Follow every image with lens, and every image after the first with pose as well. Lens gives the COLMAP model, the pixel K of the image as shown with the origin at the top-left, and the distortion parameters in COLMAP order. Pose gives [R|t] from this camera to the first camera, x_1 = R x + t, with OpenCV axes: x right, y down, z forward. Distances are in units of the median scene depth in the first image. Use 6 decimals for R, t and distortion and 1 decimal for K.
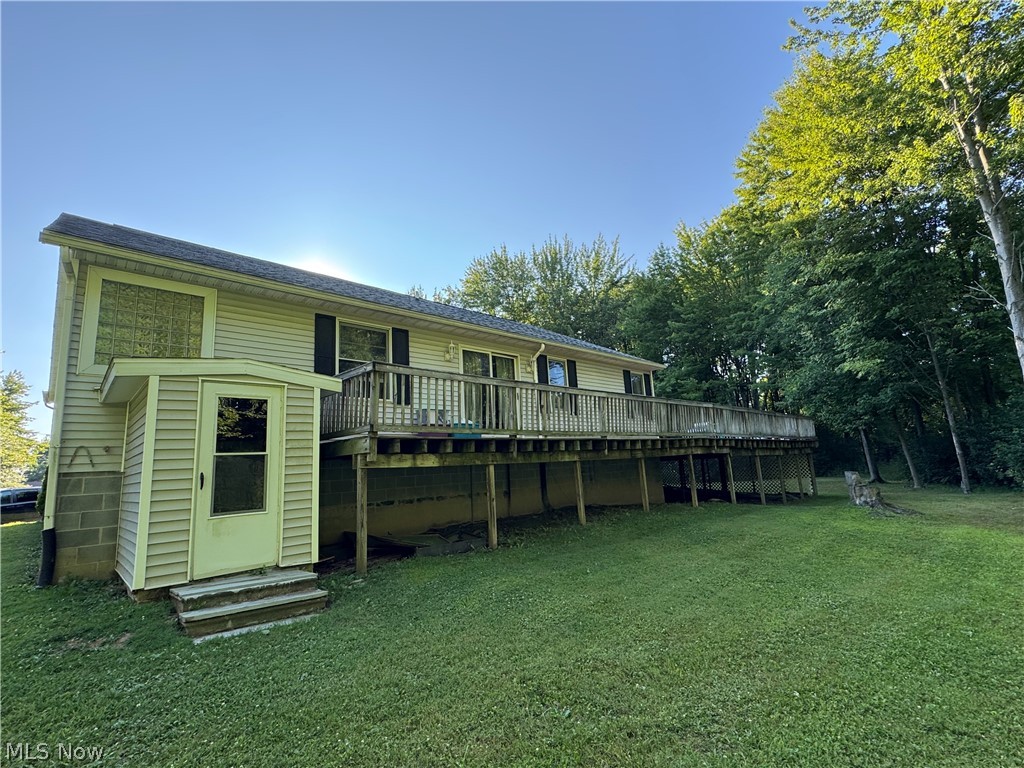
lens RADIAL K [[474.9, 0, 513.2], [0, 474.9, 386.1], [0, 0, 1]] dist [-0.003138, -0.000238]
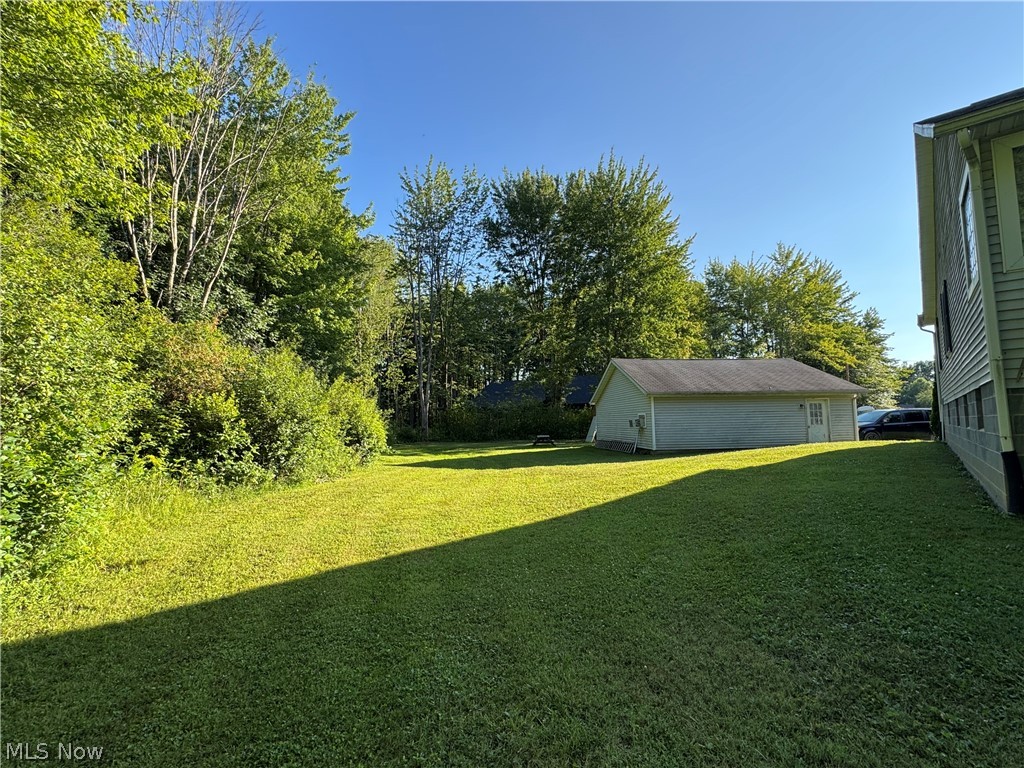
lens RADIAL K [[474.9, 0, 513.0], [0, 474.9, 386.0], [0, 0, 1]] dist [-0.003138, -0.000238]
pose [[0.107733, -0.025688, -0.993848, -0.183634], [0.181381, 0.983396, -0.005756, 0.018736], [0.977494, -0.179645, 0.110603, 0.019838]]
